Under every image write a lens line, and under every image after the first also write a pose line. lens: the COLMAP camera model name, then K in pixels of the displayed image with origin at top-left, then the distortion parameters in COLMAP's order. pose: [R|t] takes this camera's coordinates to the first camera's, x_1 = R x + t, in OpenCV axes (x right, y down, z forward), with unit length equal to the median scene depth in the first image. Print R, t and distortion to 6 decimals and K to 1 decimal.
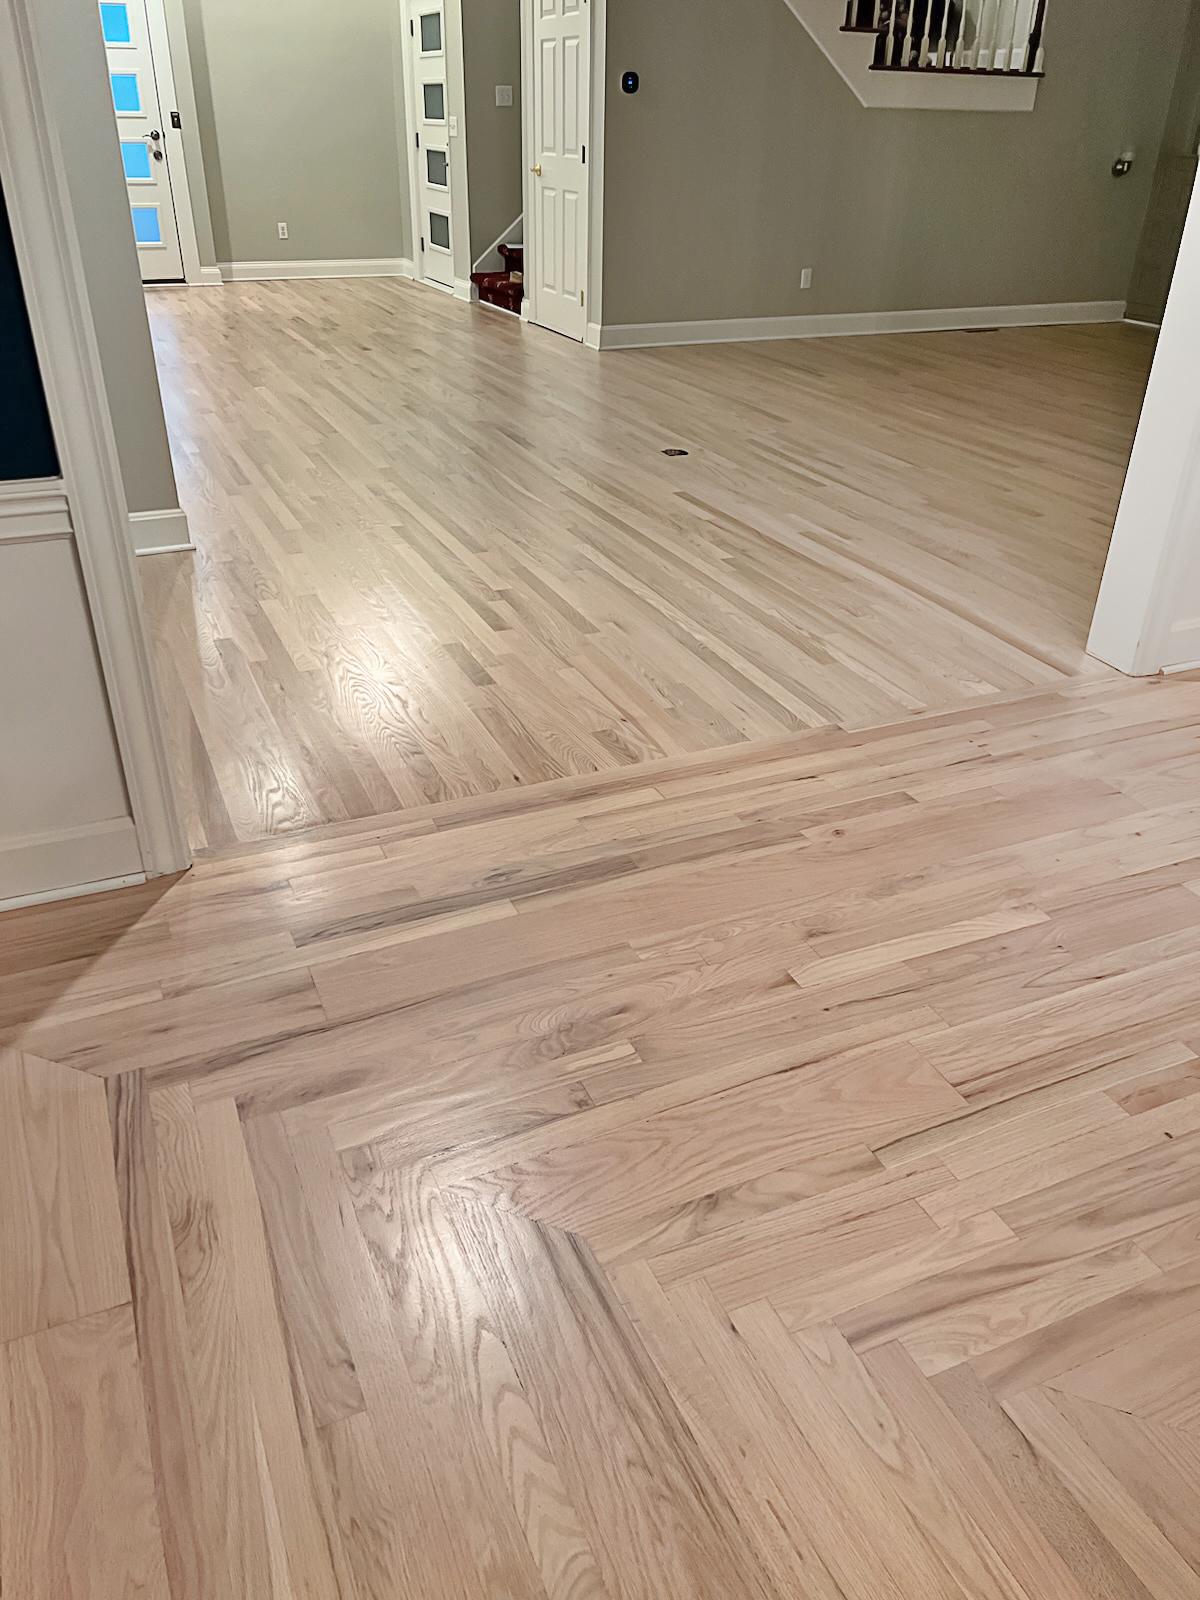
lens RADIAL K [[1185.8, 0, 600.0], [0, 1185.8, 800.0], [0, 0, 1]] dist [0.050126, -0.062045]
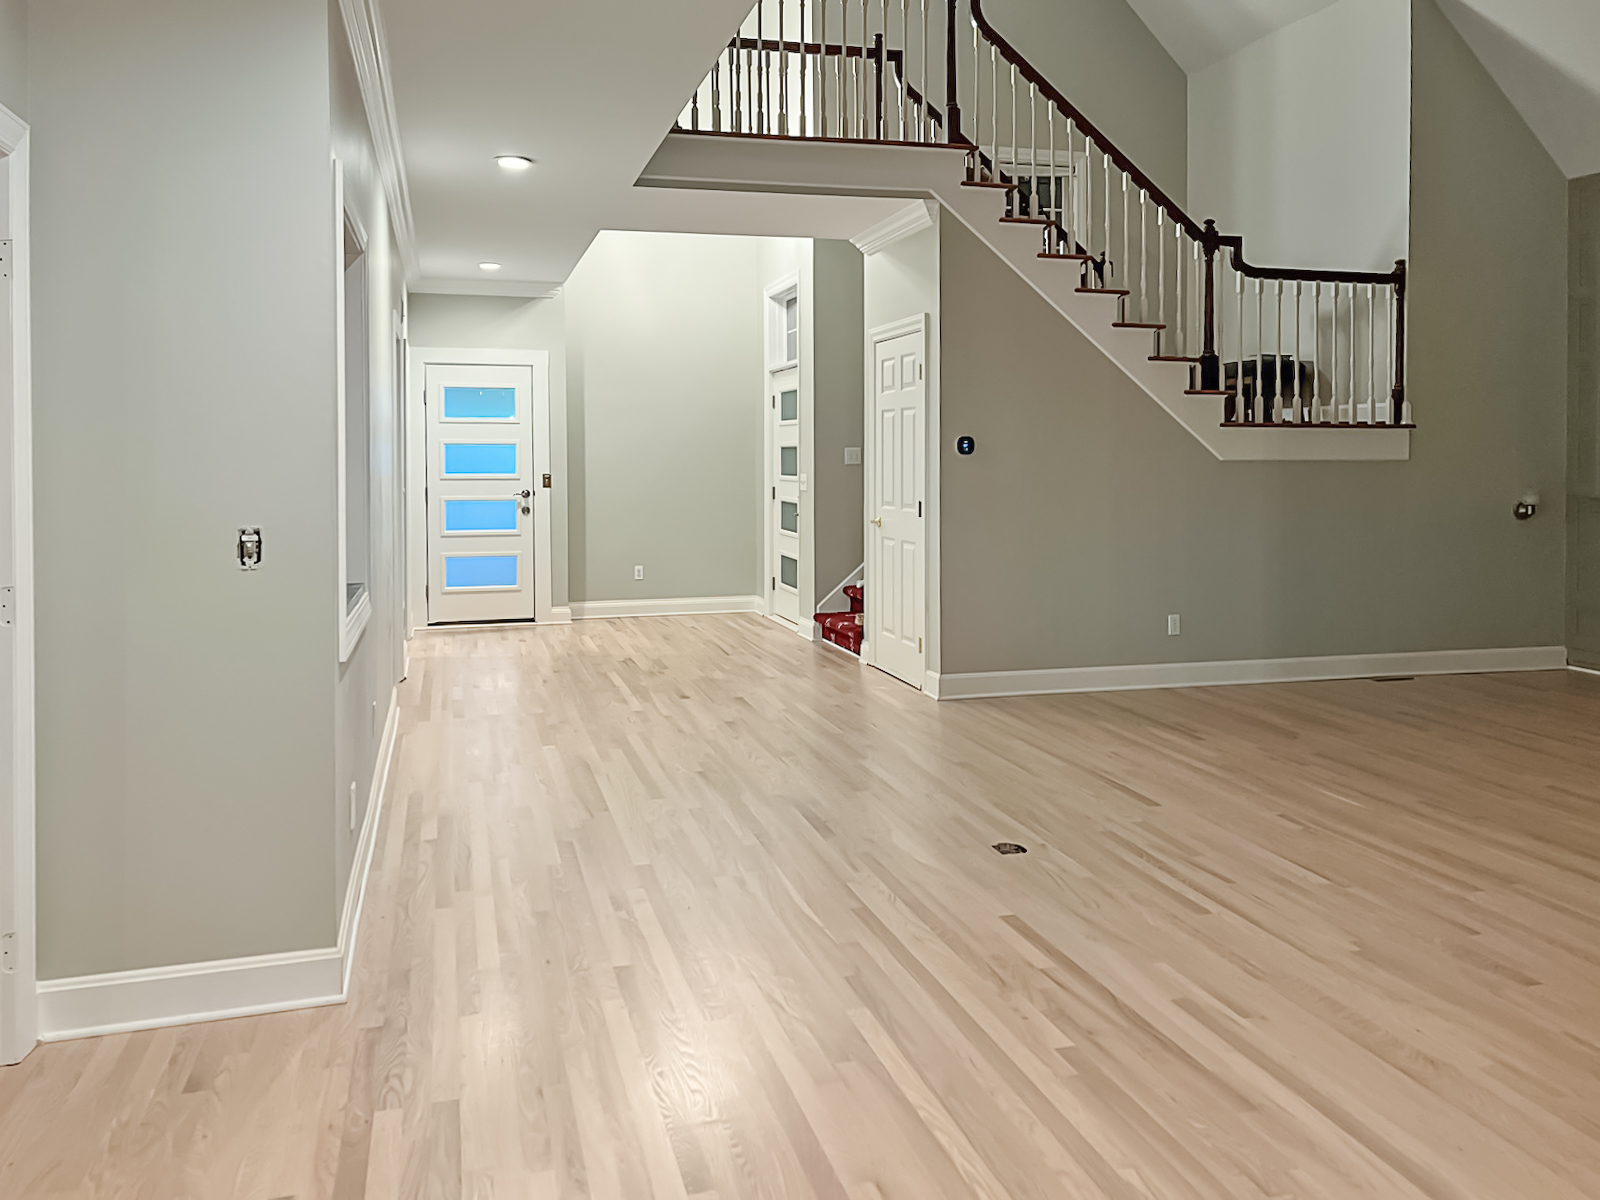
lens RADIAL K [[1185.8, 0, 801.3], [0, 1185.8, 467.8], [0, 0, 1]] dist [0.050126, -0.062045]
pose [[0.986685, -0.017614, -0.161687, 0.049591], [-0.063135, 0.874683, -0.480566, -0.103213], [0.149889, 0.484375, 0.861925, 0.142947]]
